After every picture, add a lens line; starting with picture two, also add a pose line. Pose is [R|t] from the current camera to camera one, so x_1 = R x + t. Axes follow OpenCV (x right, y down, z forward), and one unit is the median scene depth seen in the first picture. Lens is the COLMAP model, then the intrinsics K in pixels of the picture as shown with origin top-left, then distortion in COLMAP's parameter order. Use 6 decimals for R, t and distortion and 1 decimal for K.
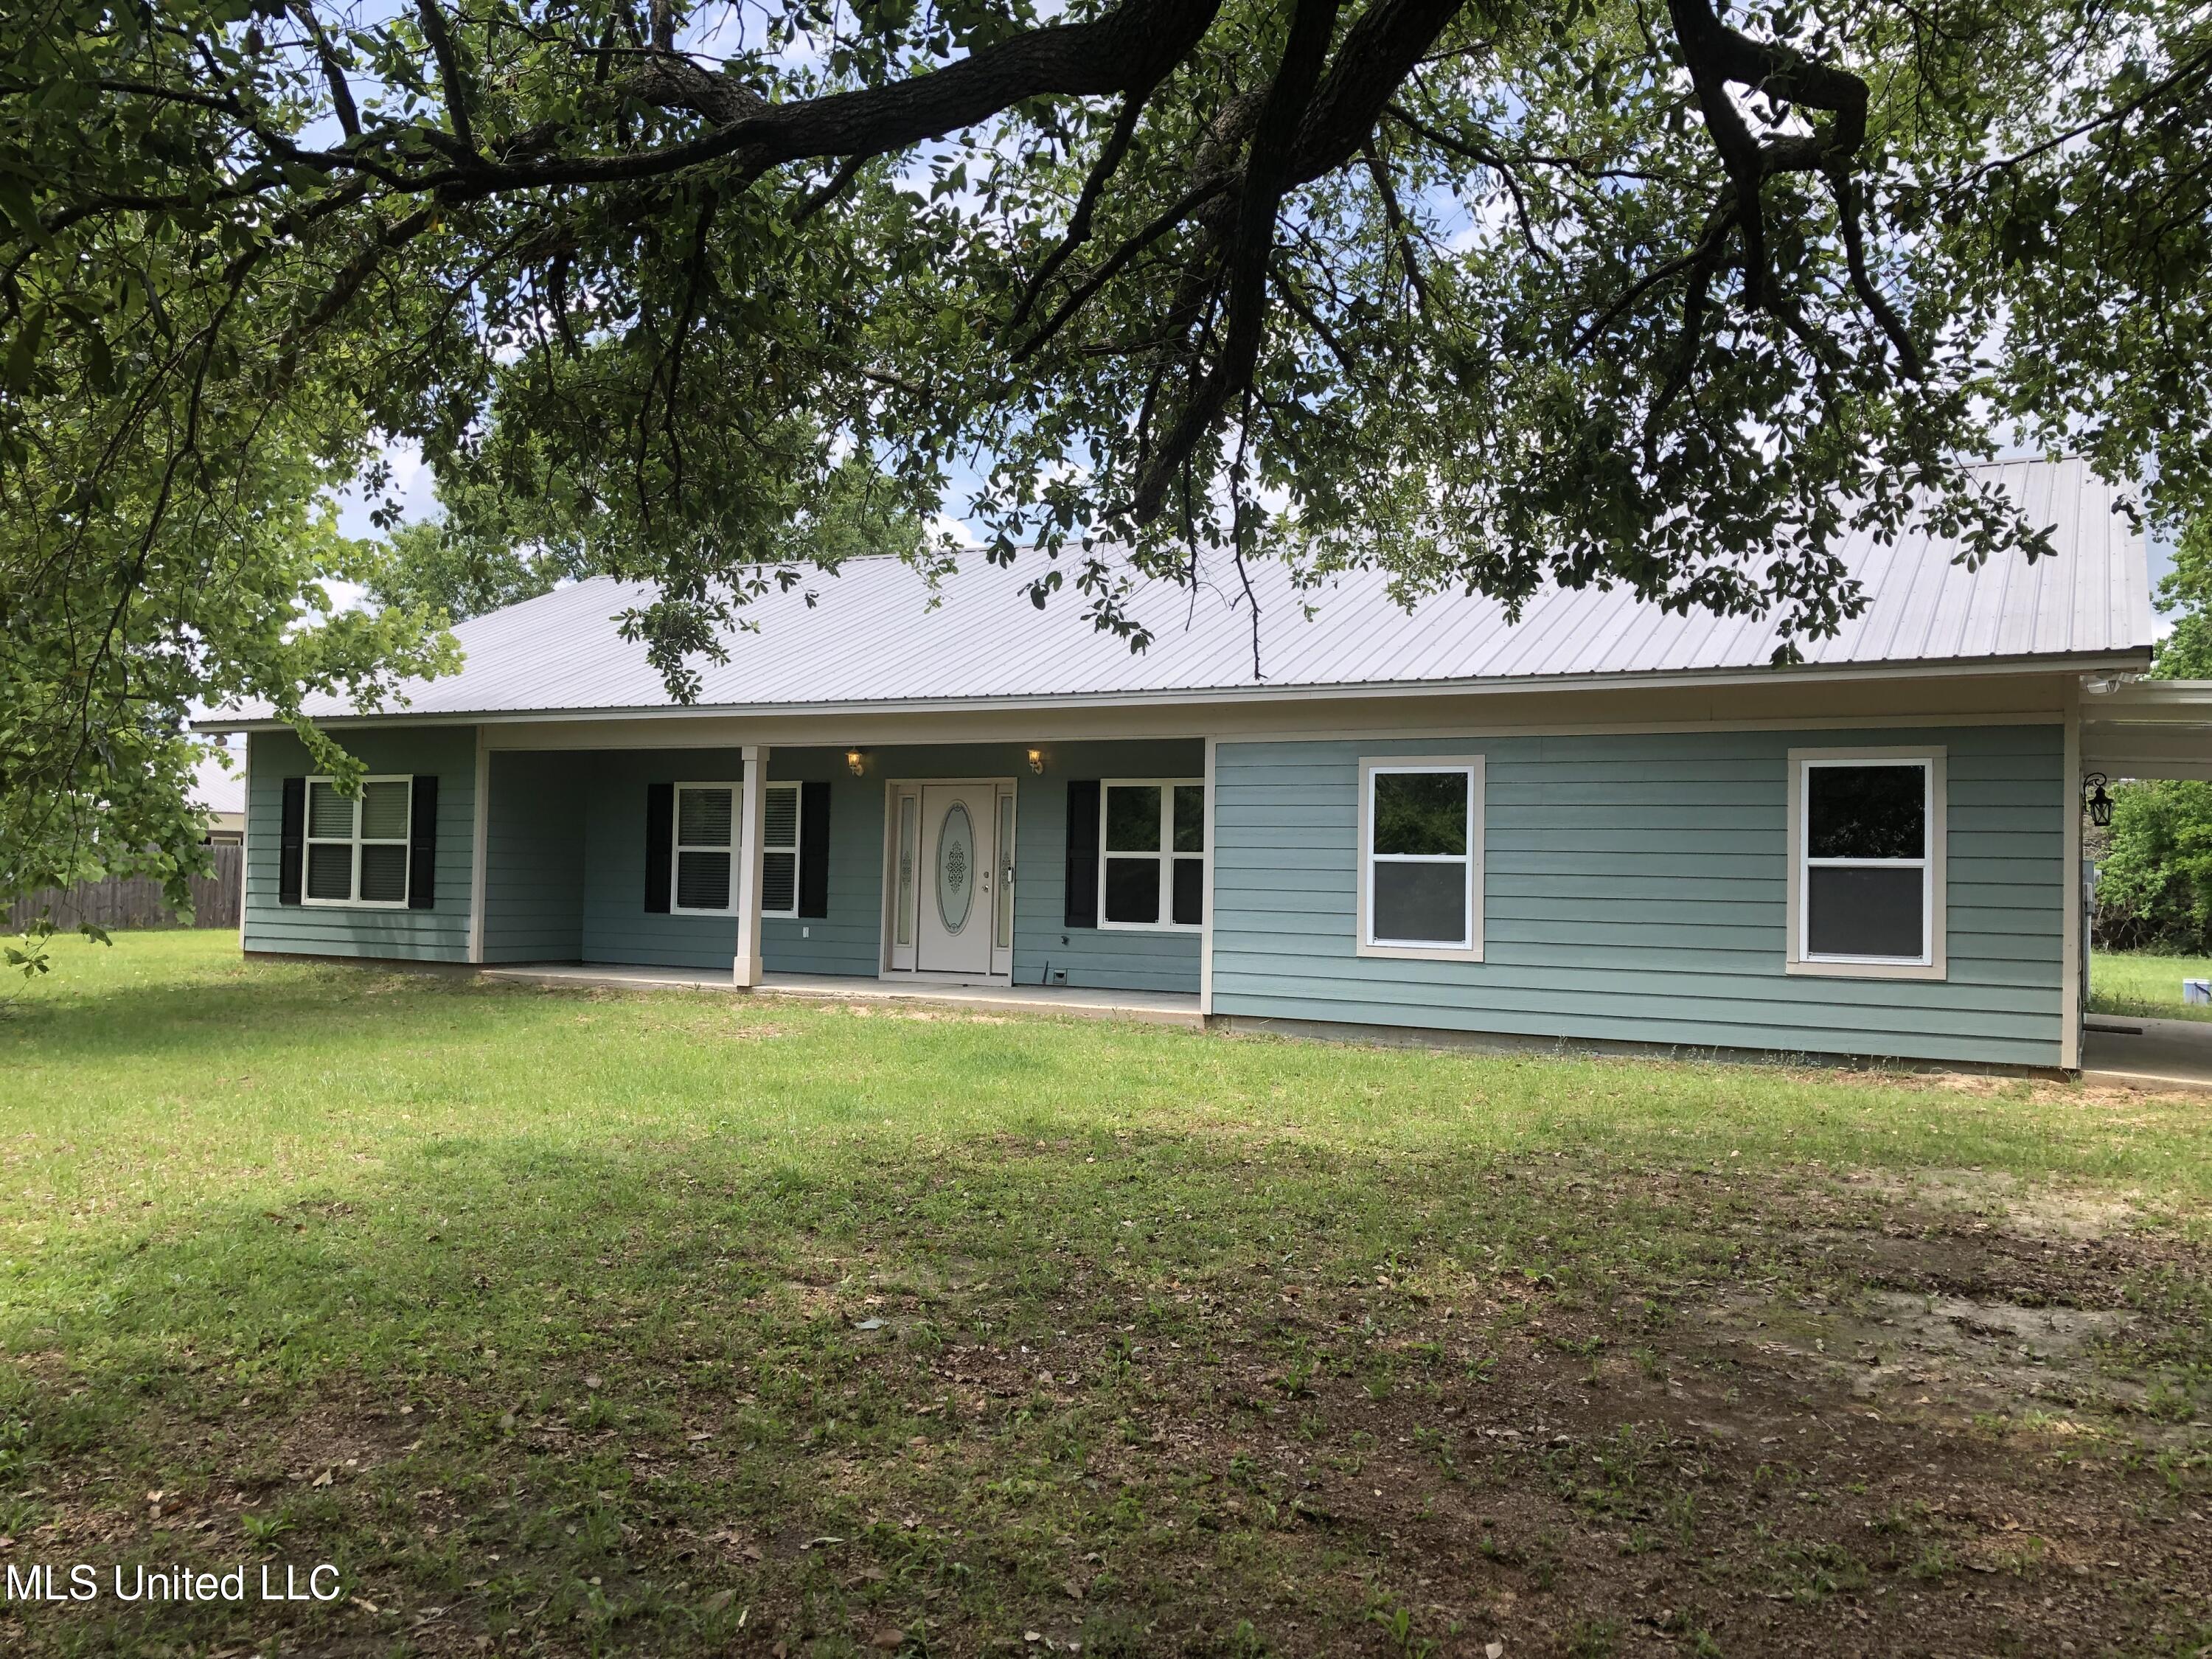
lens RADIAL K [[1798.9, 0, 1109.0], [0, 1798.9, 830.3], [0, 0, 1]] dist [0.023115, -0.036686]
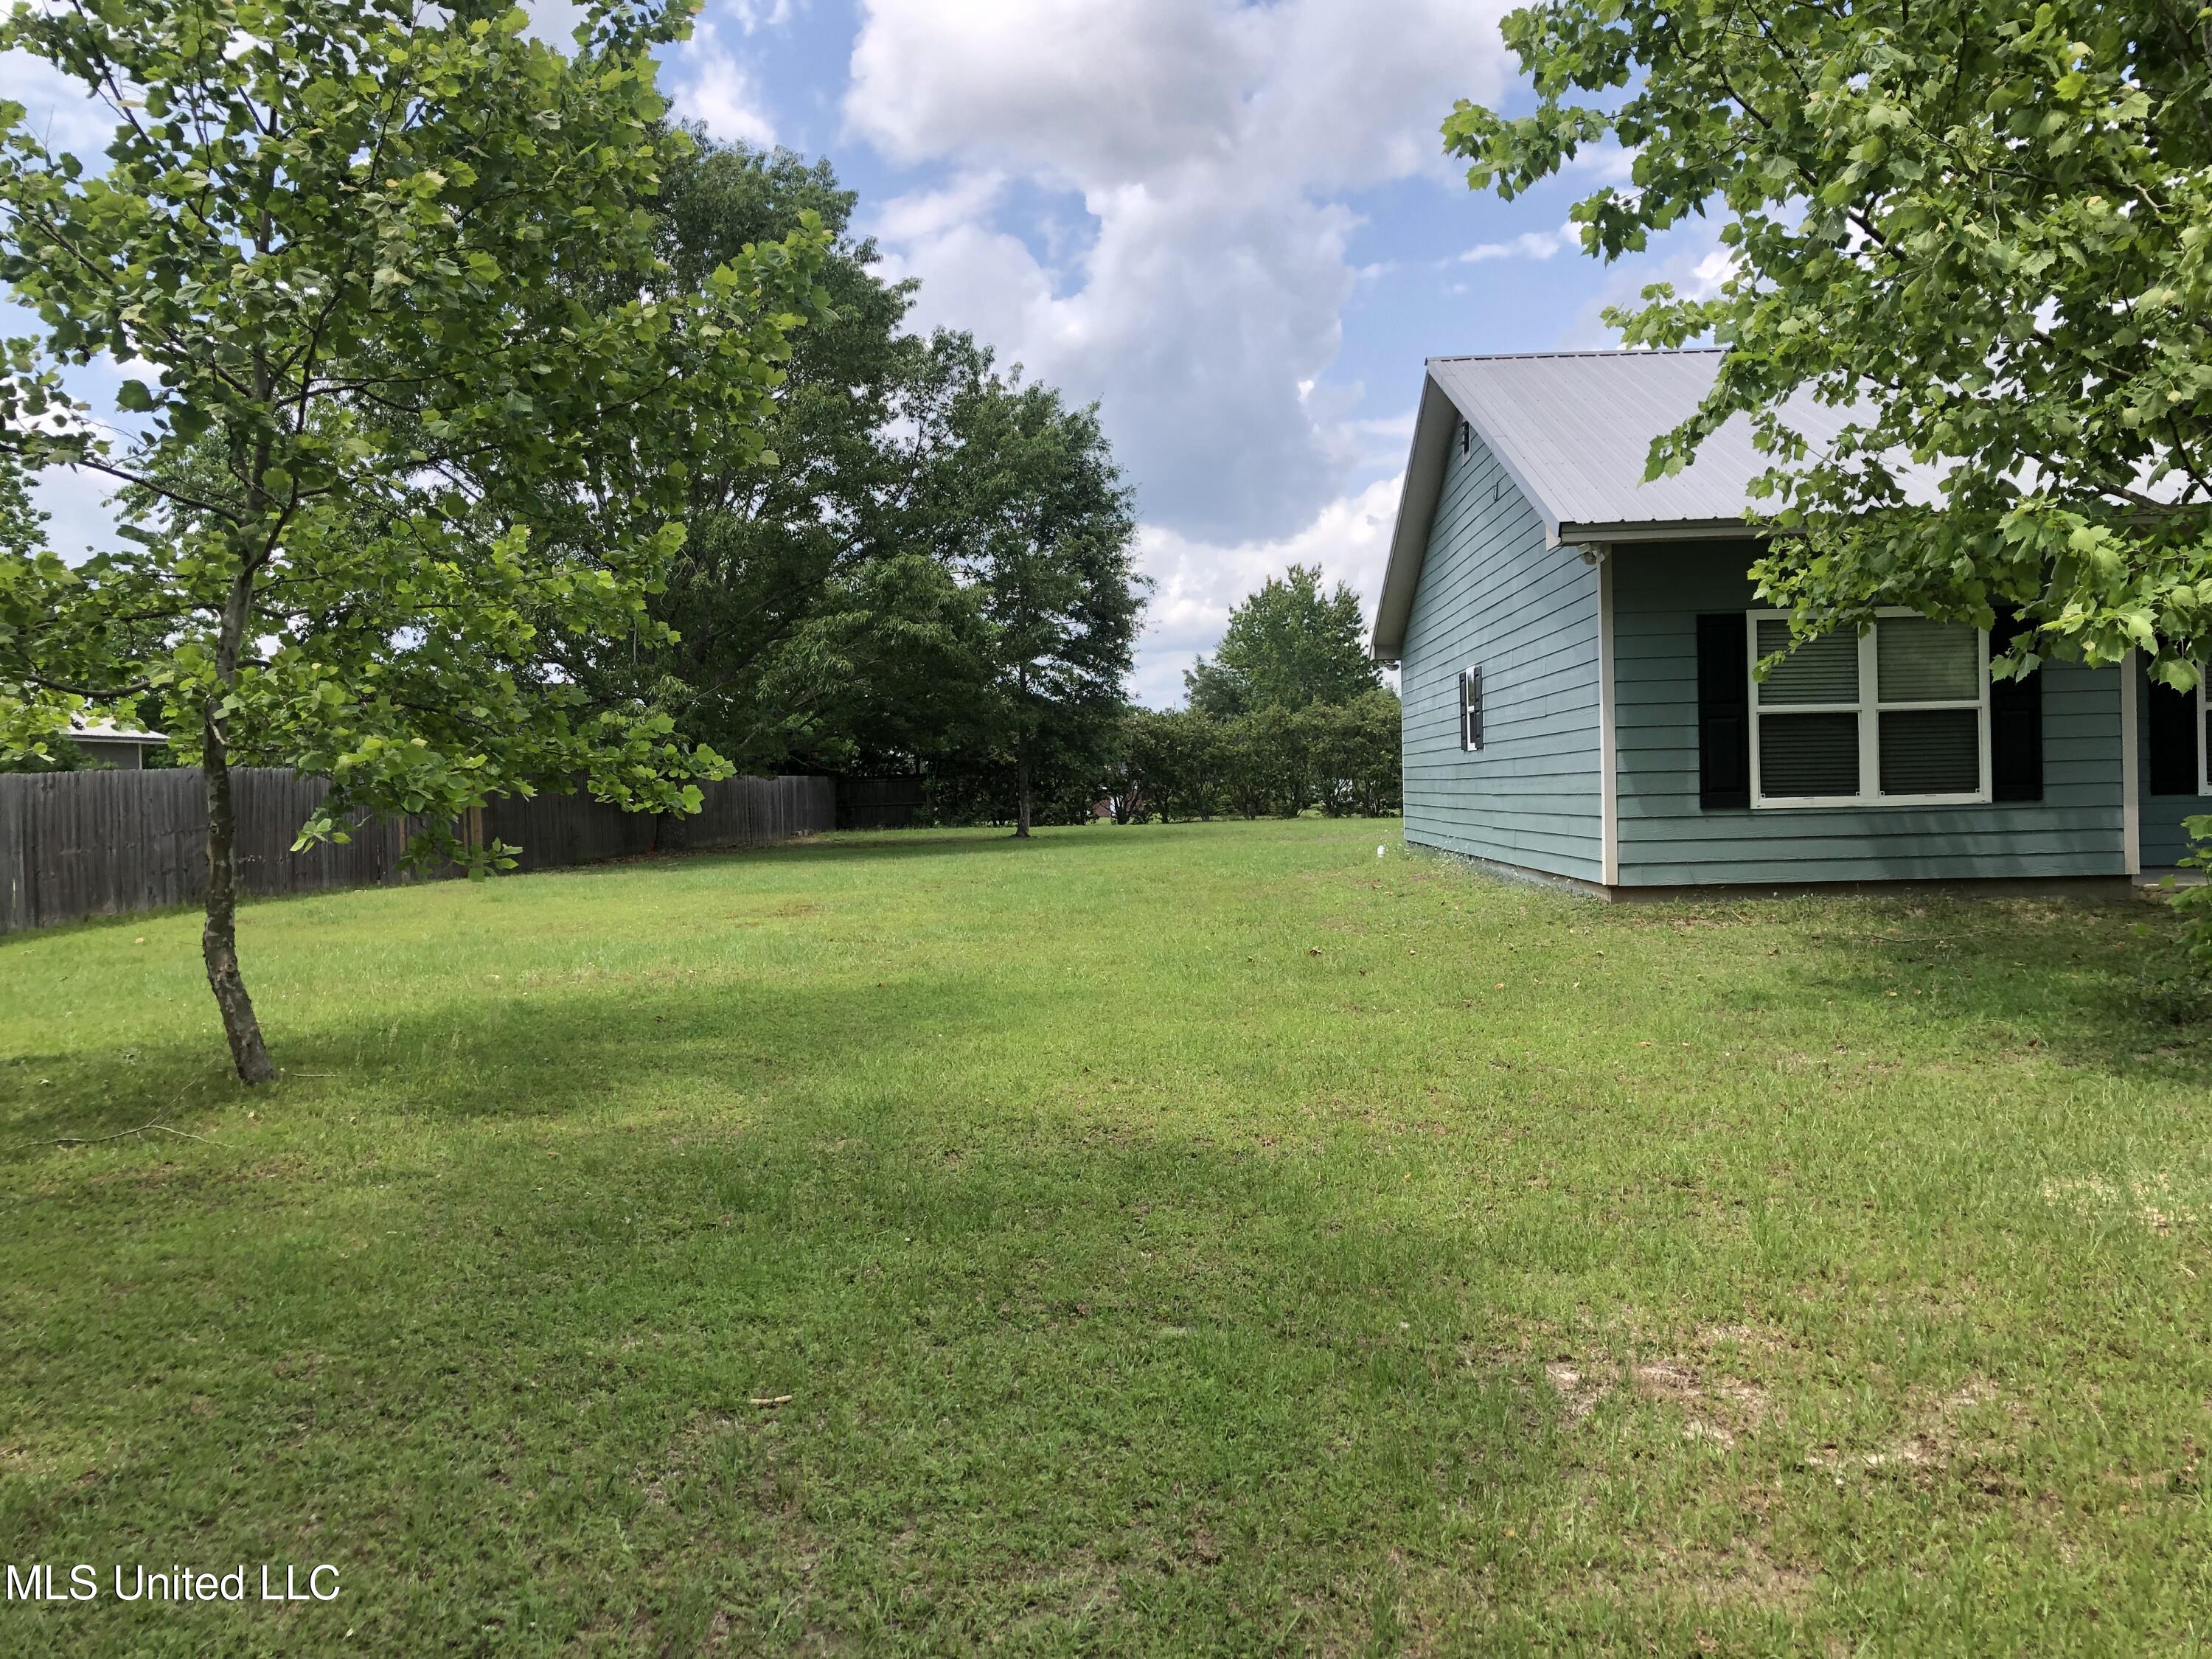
lens RADIAL K [[1798.9, 0, 1110.6], [0, 1798.9, 822.6], [0, 0, 1]] dist [0.023115, -0.036686]
pose [[0.902255, -0.052287, 0.428020, -1.104859], [0.029899, 0.997818, 0.058867, 0.001303], [-0.430164, -0.040316, 0.901850, 0.602469]]
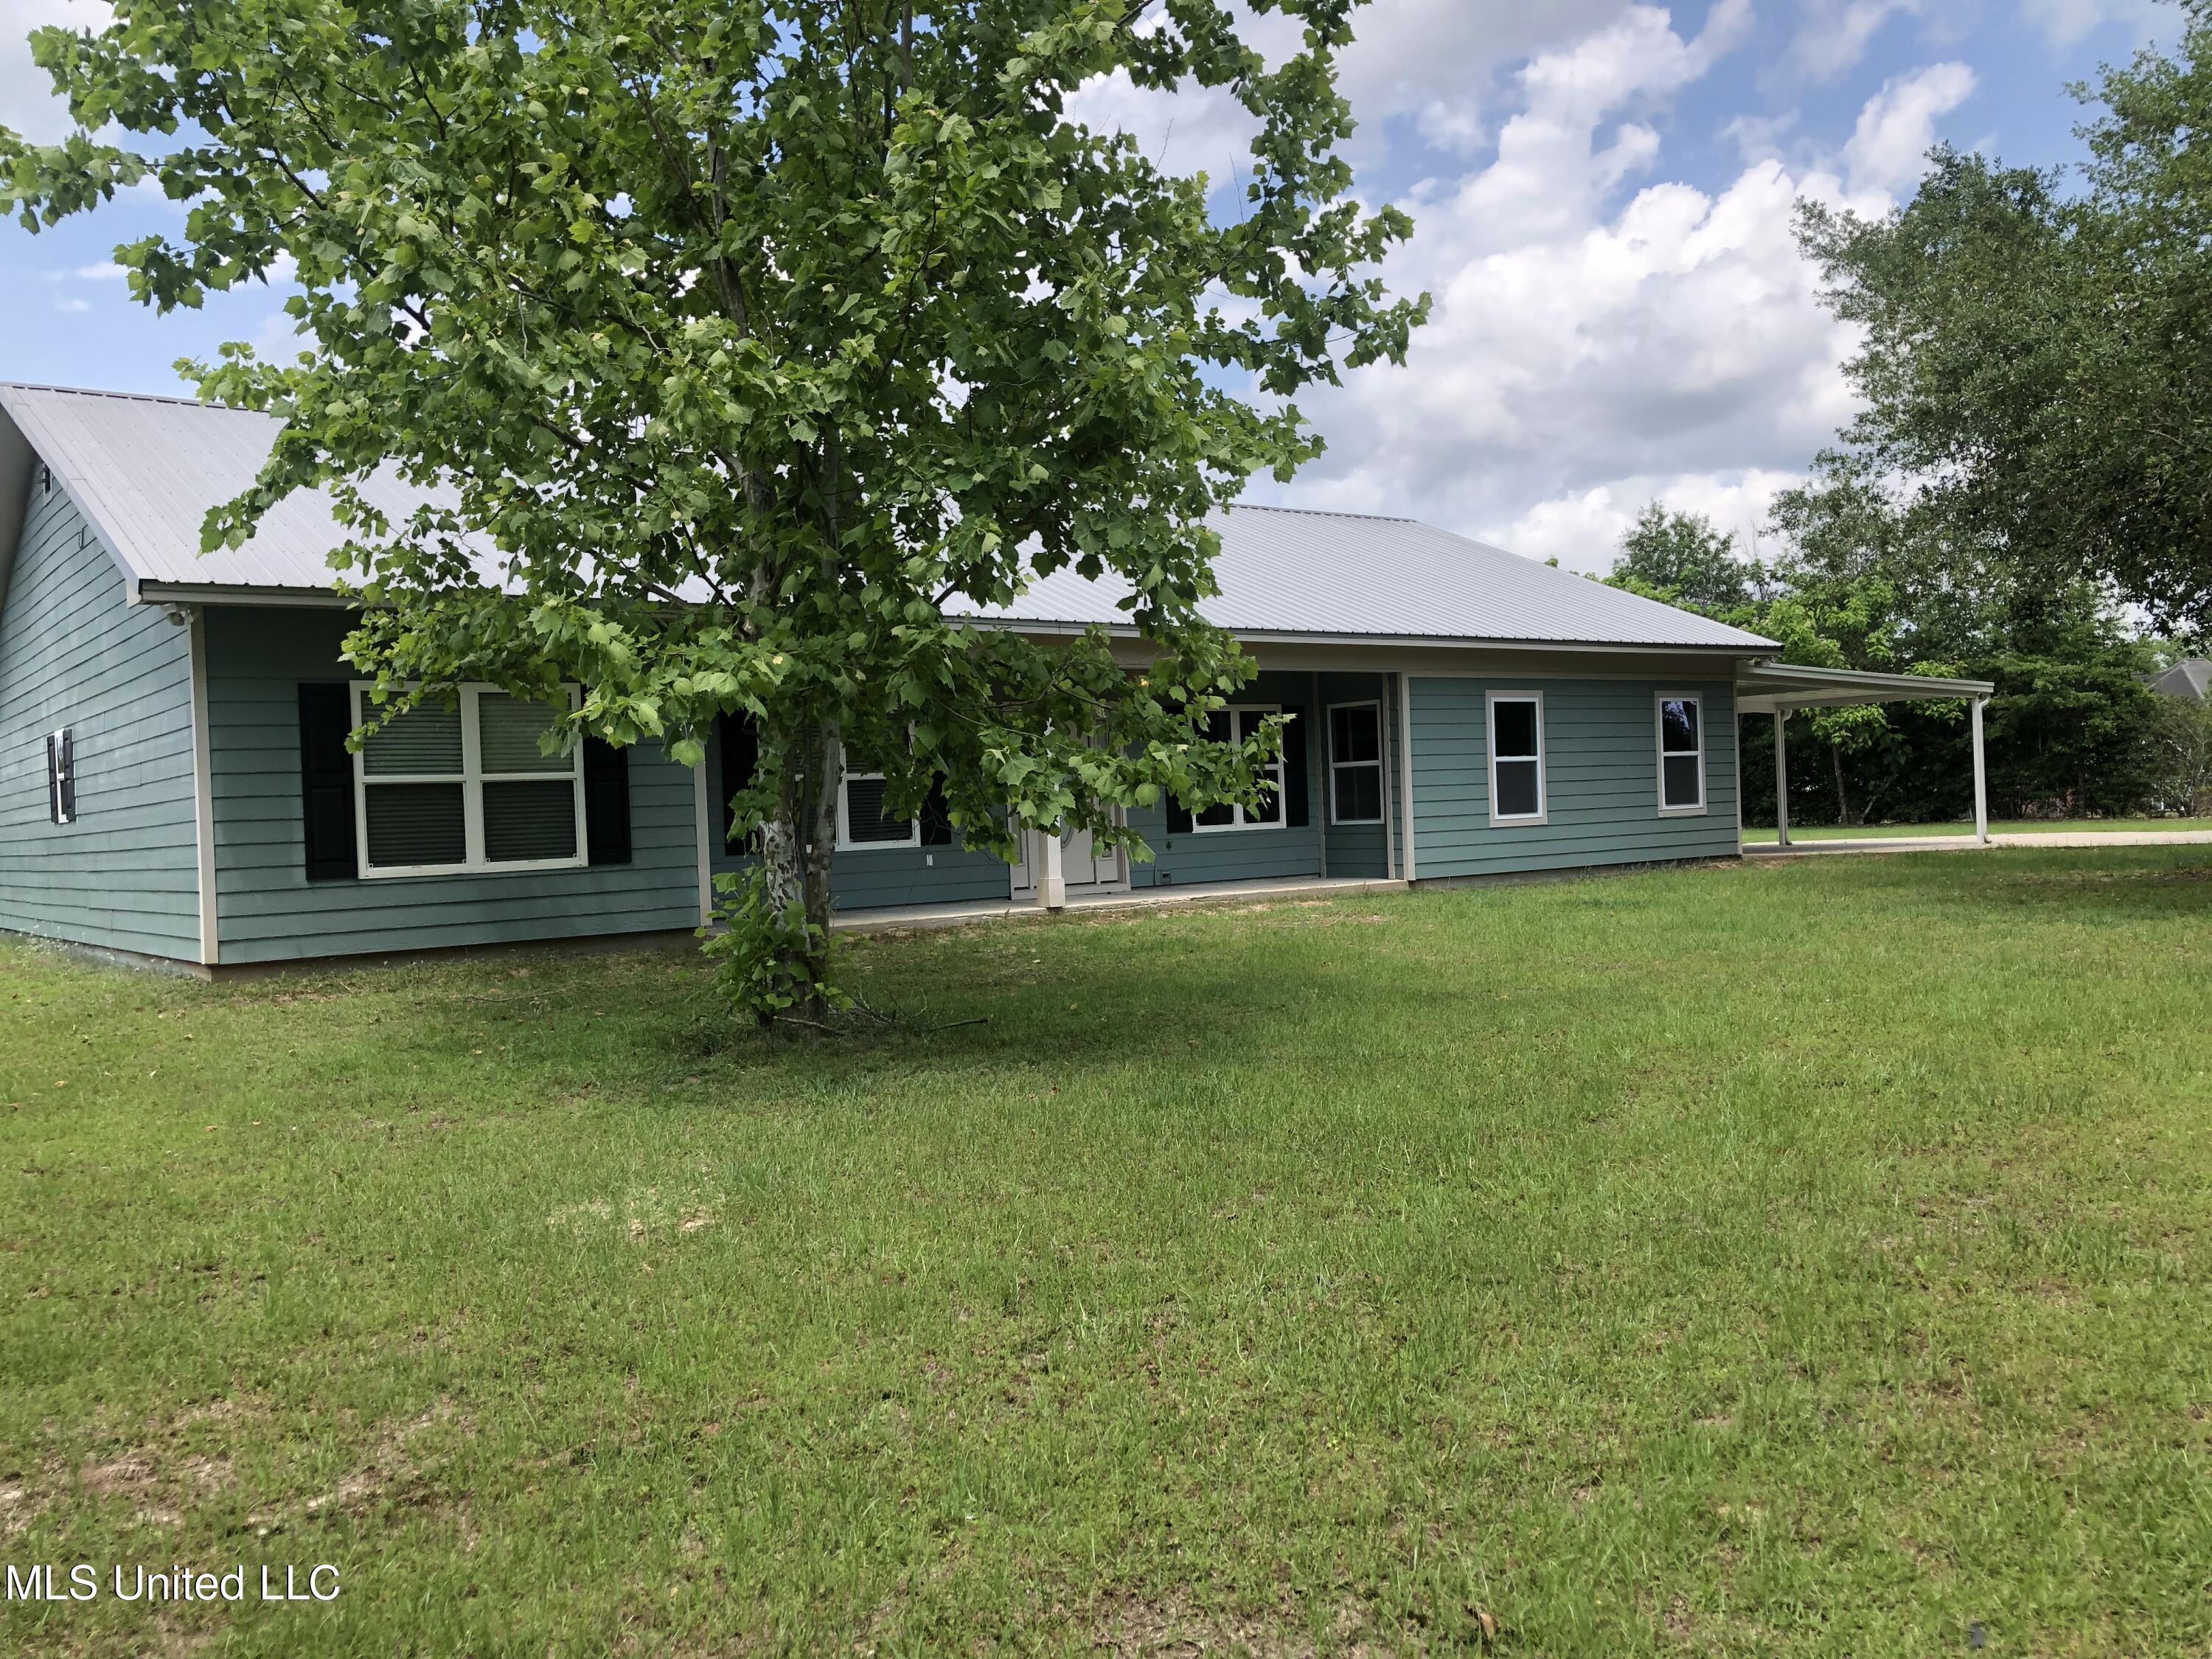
lens RADIAL K [[1798.9, 0, 1097.2], [0, 1798.9, 832.7], [0, 0, 1]] dist [0.023115, -0.036686]
pose [[0.412327, -0.050649, 0.909627, -1.097541], [0.020612, 0.998716, 0.046266, 0.000161], [-0.910803, -0.000328, 0.412841, 0.575329]]
